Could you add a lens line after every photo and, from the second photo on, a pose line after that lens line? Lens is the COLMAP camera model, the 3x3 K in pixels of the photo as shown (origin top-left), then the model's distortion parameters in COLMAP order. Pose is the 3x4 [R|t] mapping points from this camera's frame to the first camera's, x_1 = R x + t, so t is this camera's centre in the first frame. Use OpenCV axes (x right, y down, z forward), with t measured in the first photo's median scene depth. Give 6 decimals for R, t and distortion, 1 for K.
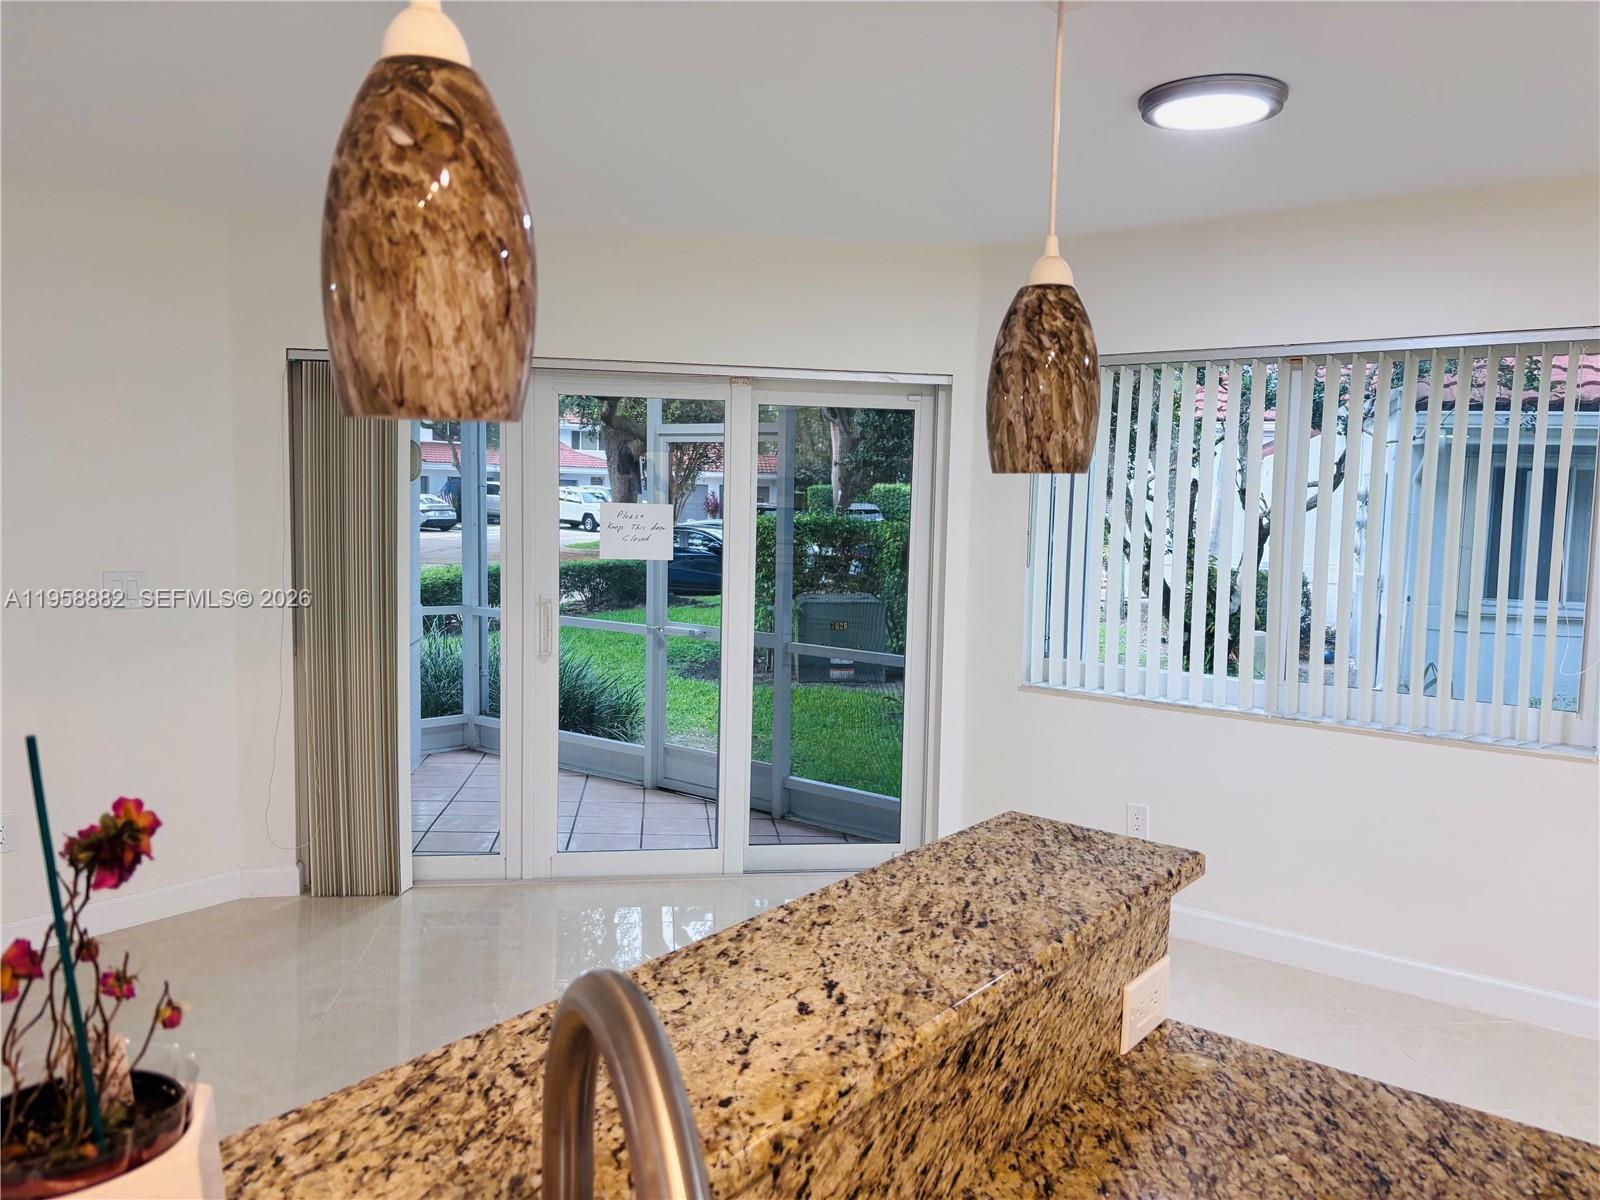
lens RADIAL K [[1200.7, 0, 804.6], [0, 1200.7, 587.0], [0, 0, 1]] dist [0.051130, -0.073372]
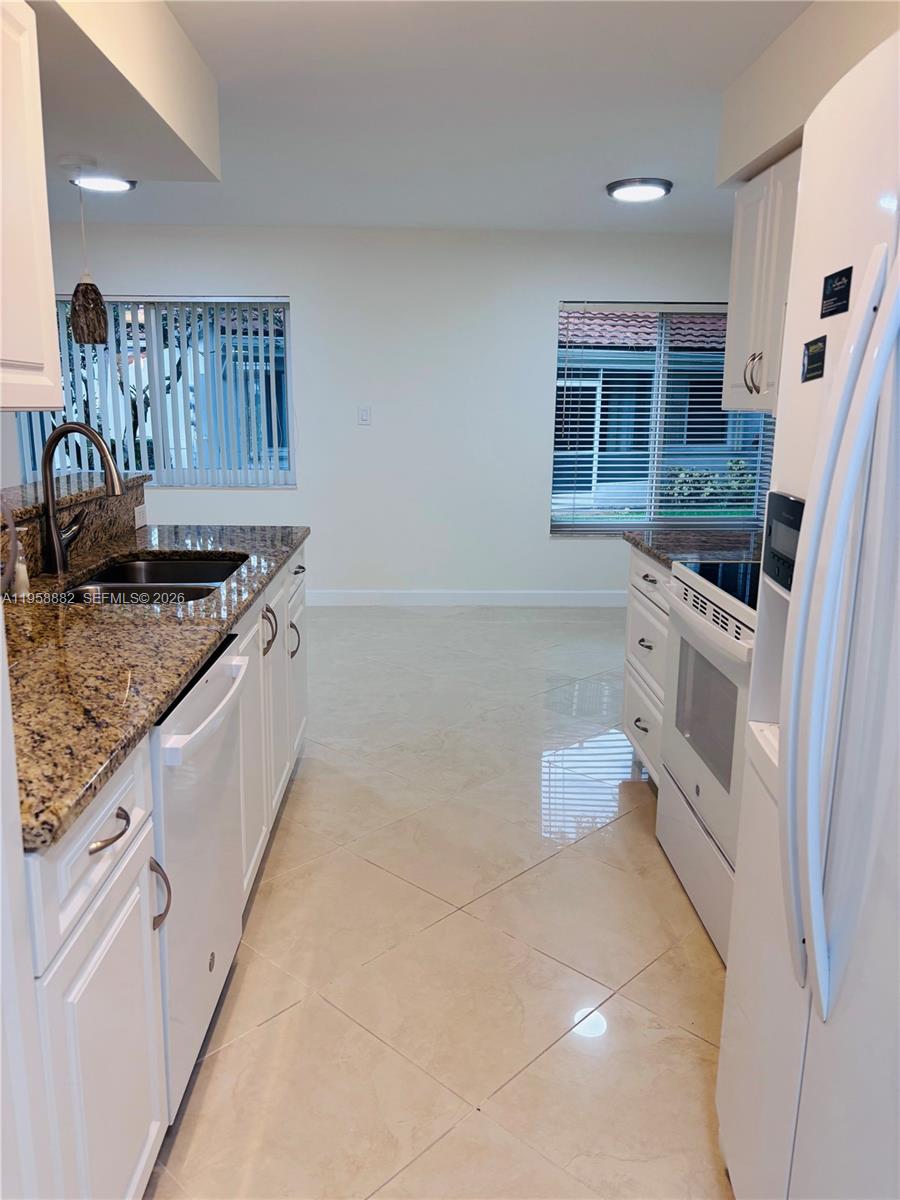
lens RADIAL K [[896.8, 0, 430.9], [0, 896.8, 600.2], [0, 0, 1]] dist [0.048168, -0.056534]
pose [[0.777864, -0.153990, 0.609274, -0.112947], [0.065691, 0.984126, 0.164863, 0.040333], [-0.624990, -0.088217, 0.775632, -0.250812]]
